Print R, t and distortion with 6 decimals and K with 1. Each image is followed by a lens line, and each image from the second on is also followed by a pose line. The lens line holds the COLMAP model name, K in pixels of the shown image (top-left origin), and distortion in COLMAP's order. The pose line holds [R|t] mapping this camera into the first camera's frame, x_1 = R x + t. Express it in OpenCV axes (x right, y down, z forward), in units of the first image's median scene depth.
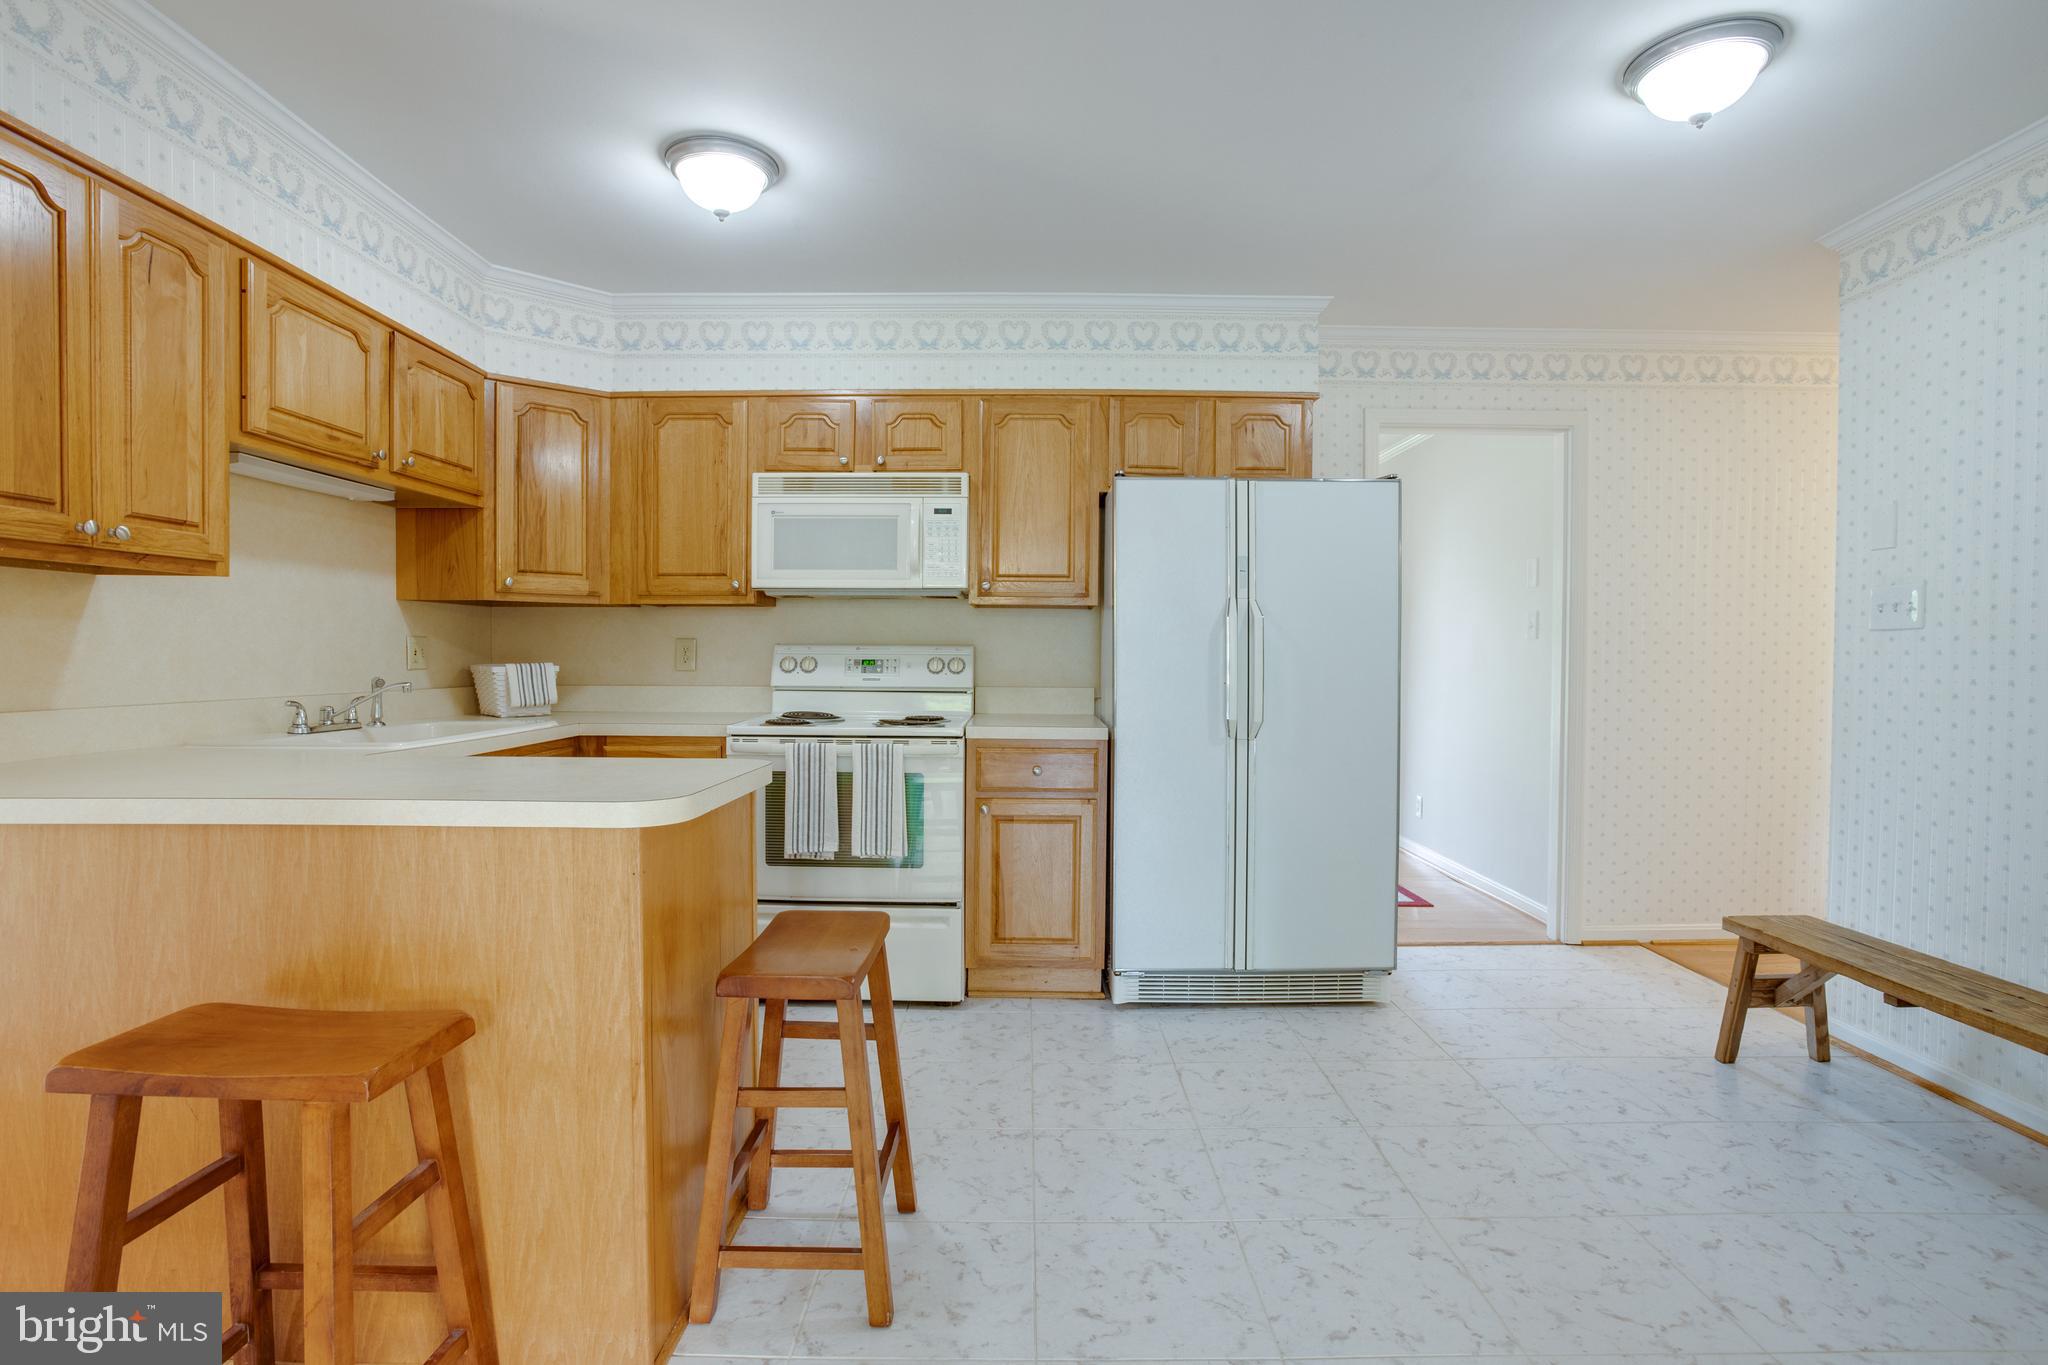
lens RADIAL K [[996.6, 0, 1029.1], [0, 996.6, 677.8], [0, 0, 1]] dist [-0.041834, 0.006447]
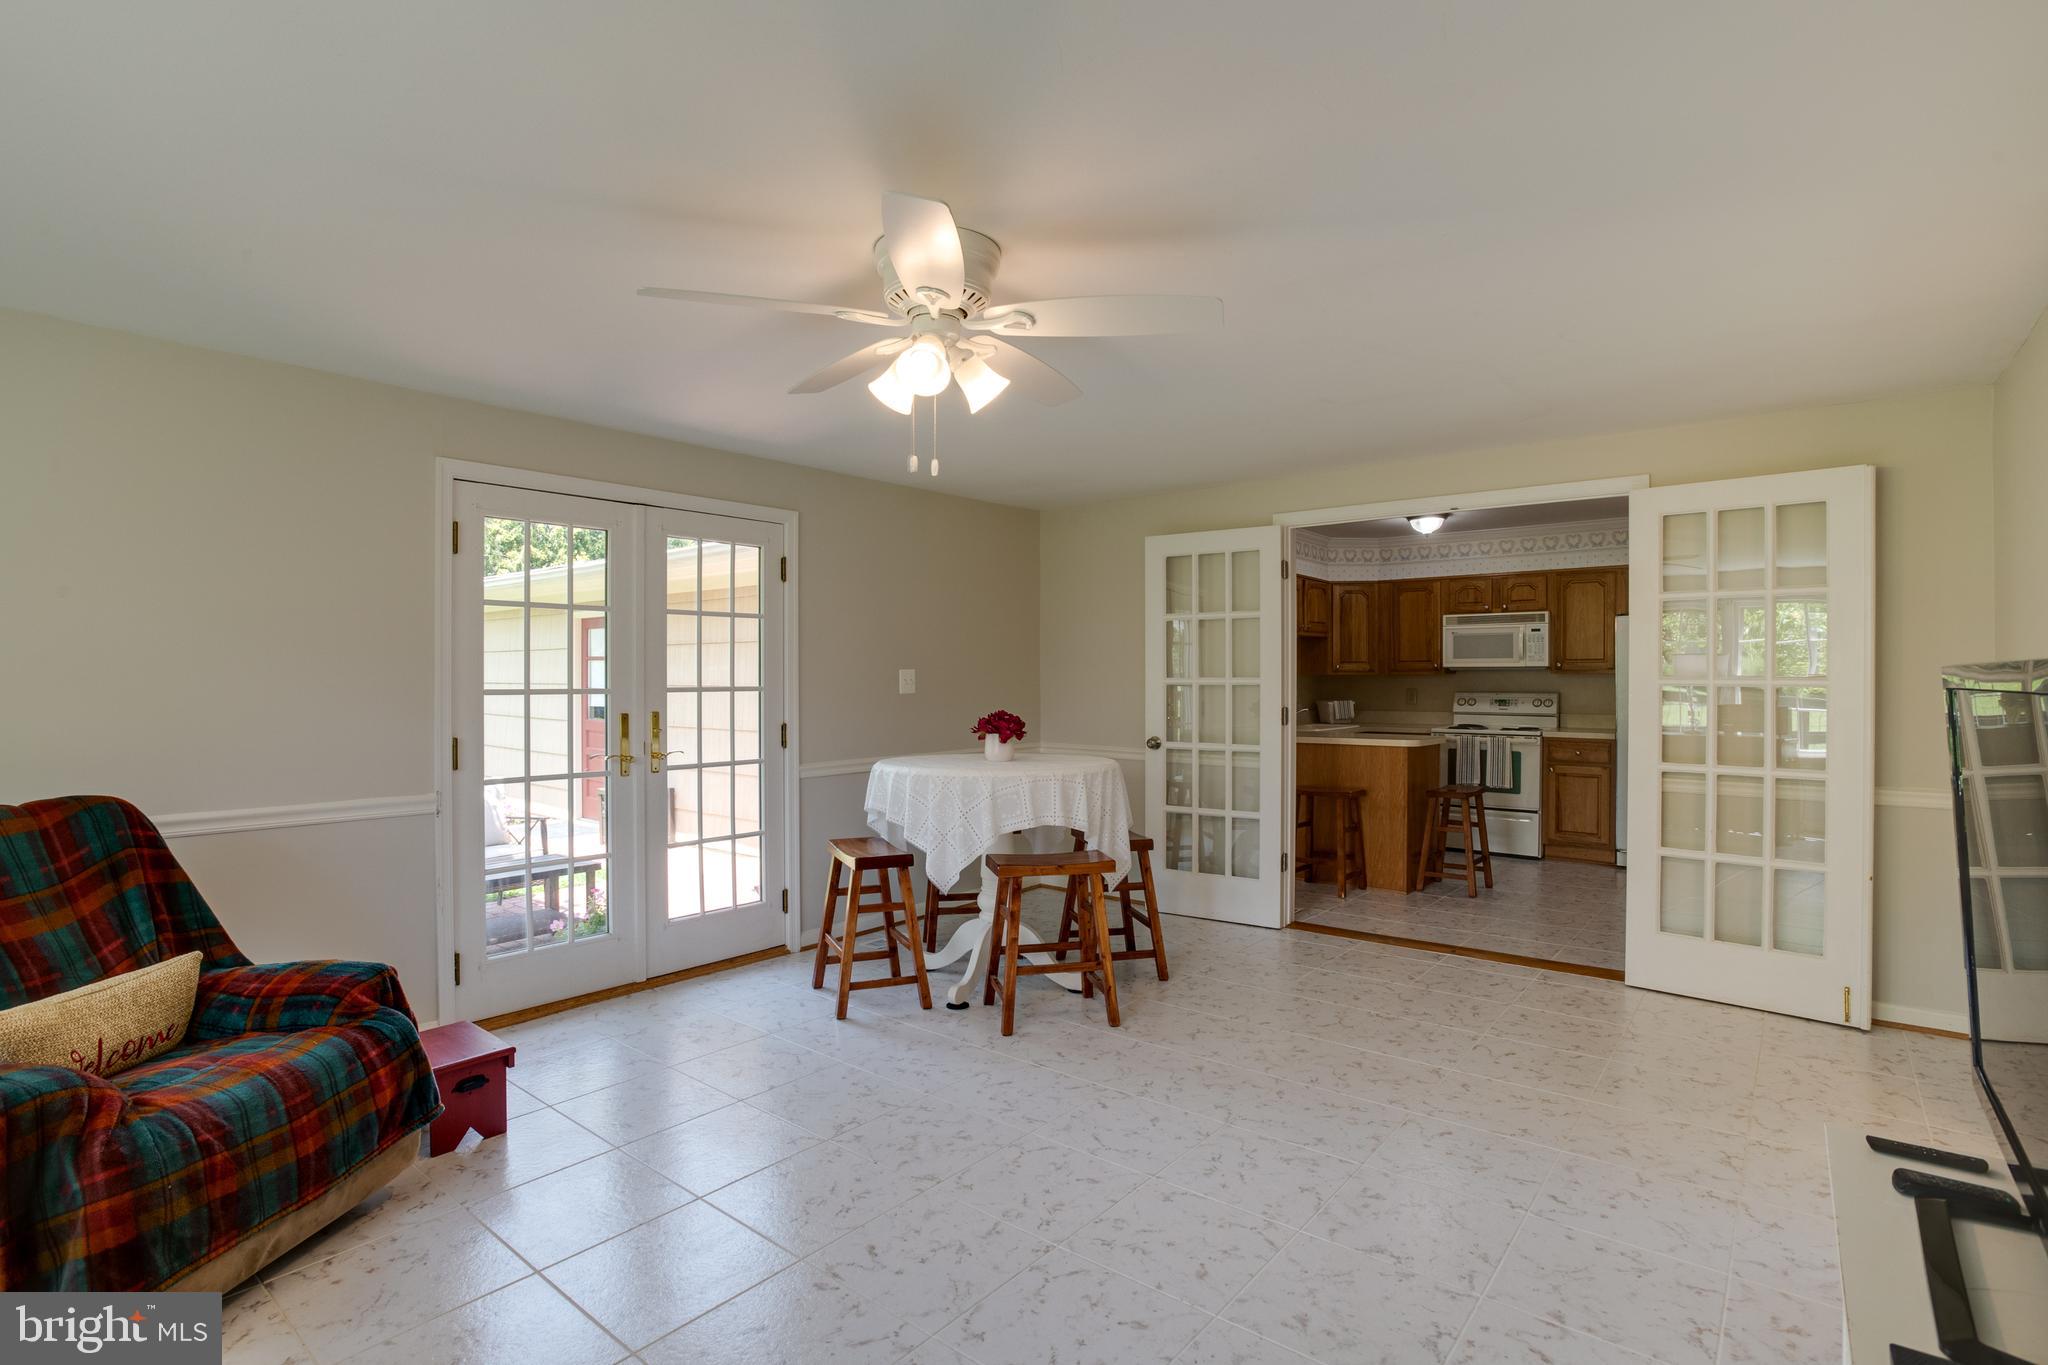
lens RADIAL K [[996.6, 0, 1025.3], [0, 996.6, 679.5], [0, 0, 1]] dist [-0.041834, 0.006447]
pose [[0.772102, -0.005630, -0.635473, 0.404883], [-0.009333, 0.999752, -0.020196, -0.010245], [0.635430, 0.021524, 0.771859, -1.297237]]
